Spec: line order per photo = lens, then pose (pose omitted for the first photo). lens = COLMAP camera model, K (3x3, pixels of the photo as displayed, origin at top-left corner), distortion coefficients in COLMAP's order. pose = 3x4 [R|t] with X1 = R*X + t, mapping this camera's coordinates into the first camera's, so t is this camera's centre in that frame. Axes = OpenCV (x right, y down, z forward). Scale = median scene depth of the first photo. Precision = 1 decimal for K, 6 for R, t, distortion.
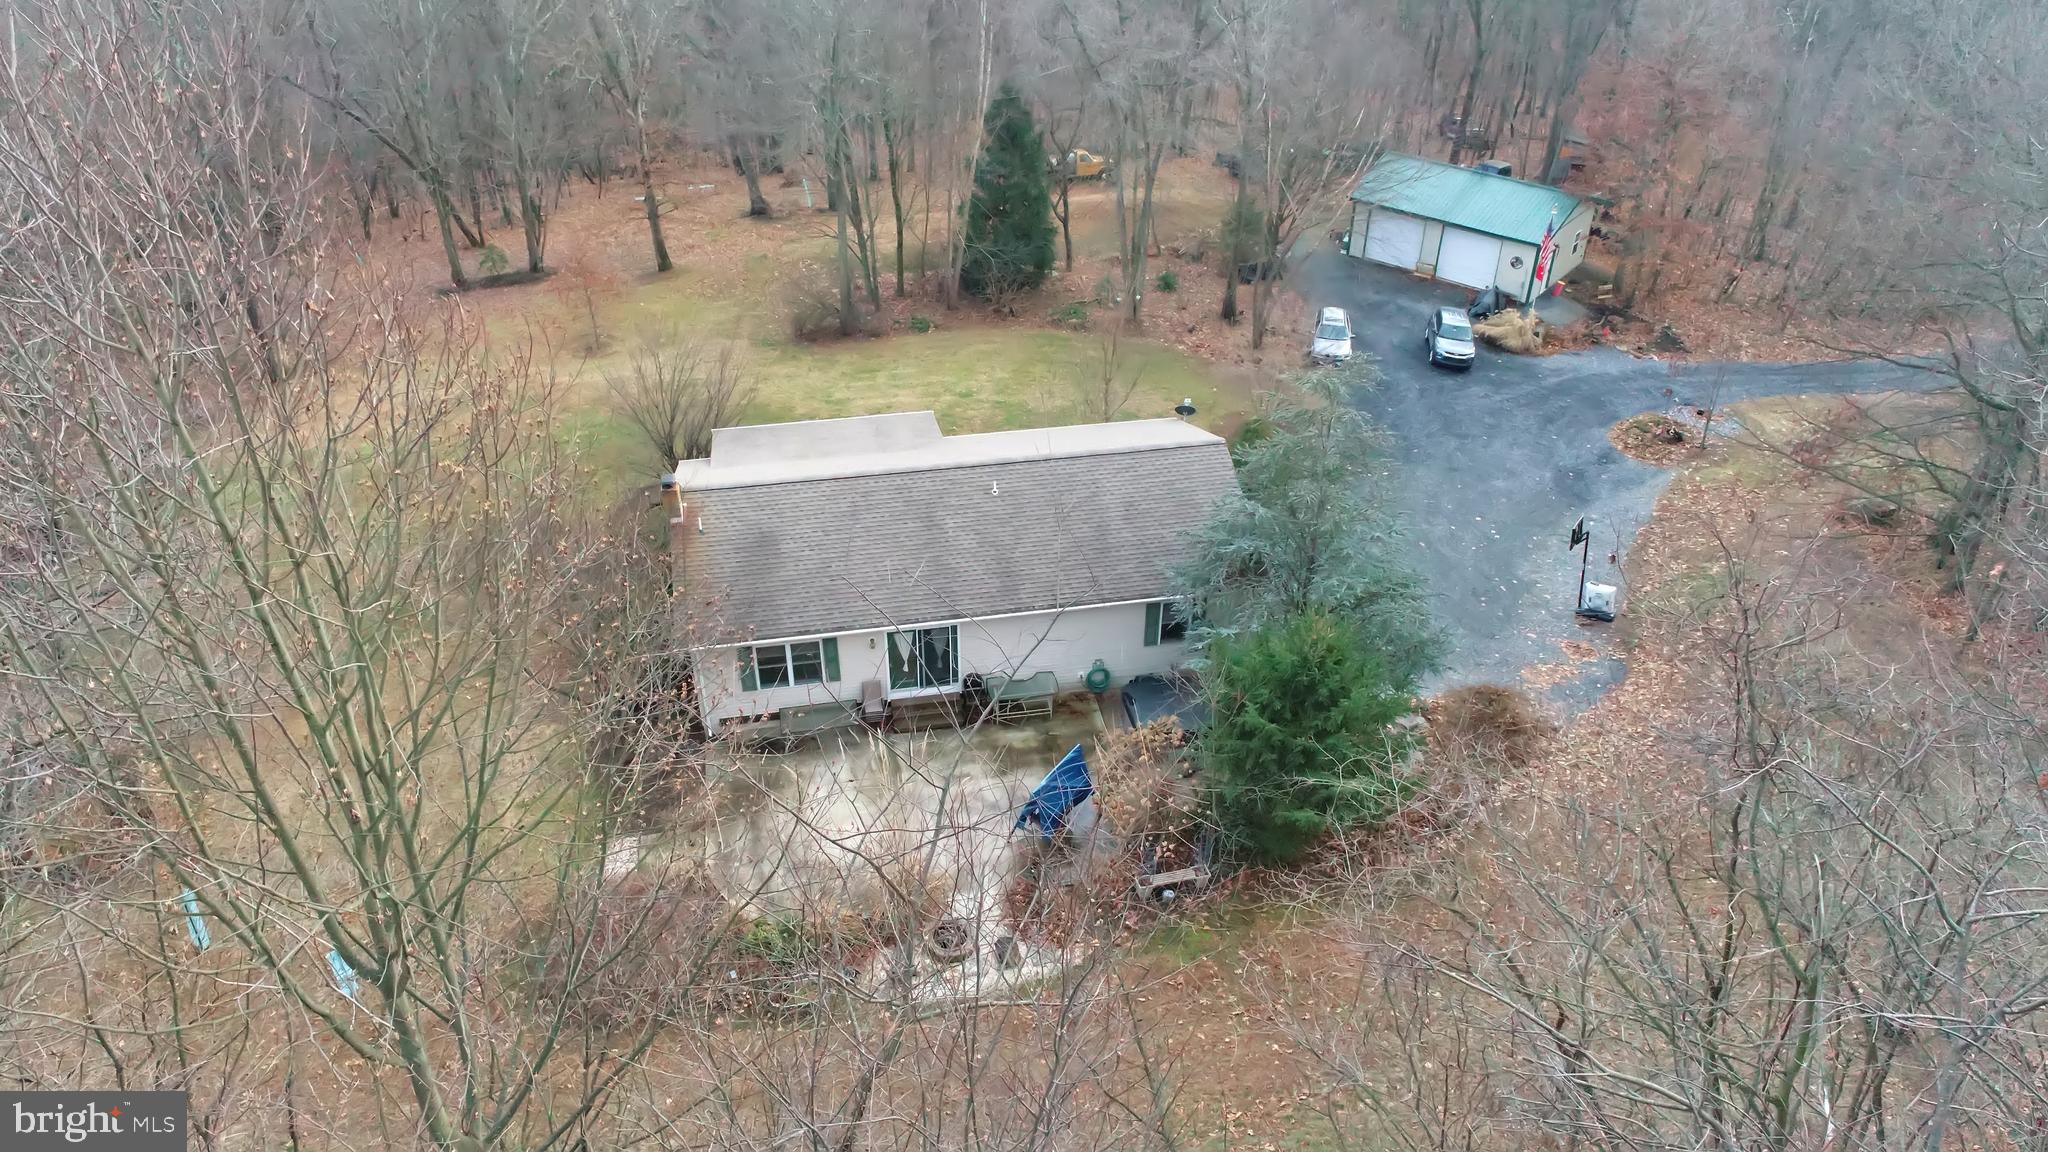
lens RADIAL K [[1429.5, 0, 1026.8], [0, 1429.5, 572.8], [0, 0, 1]] dist [-0.002993, -0.002470]
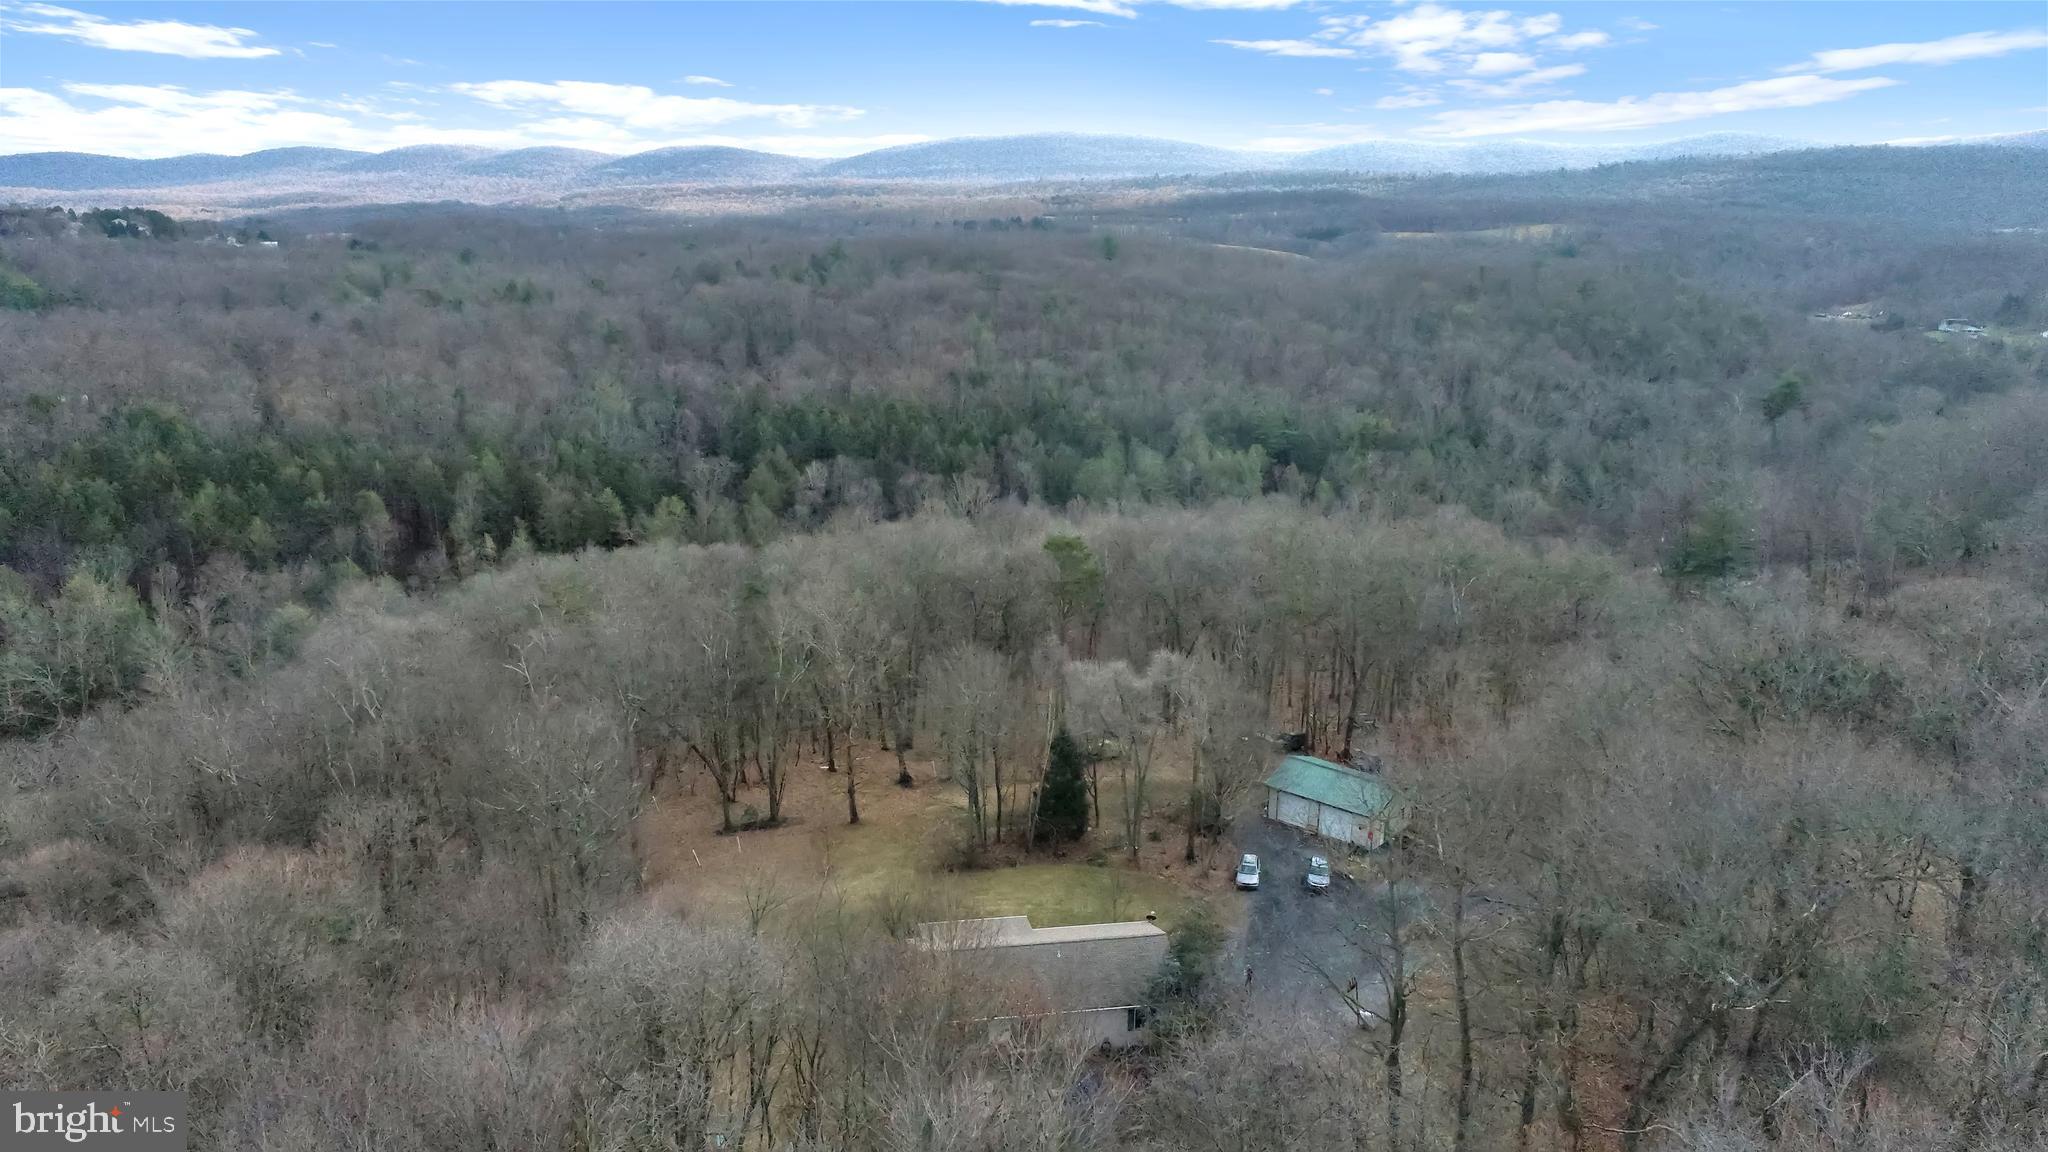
lens RADIAL K [[1429.5, 0, 1033.0], [0, 1429.5, 569.1], [0, 0, 1]] dist [-0.002993, -0.002470]
pose [[0.999641, 0.009495, -0.025045, -0.007618], [-0.017246, 0.943611, -0.330608, 0.063610], [0.020494, 0.330921, 0.943436, -0.736213]]
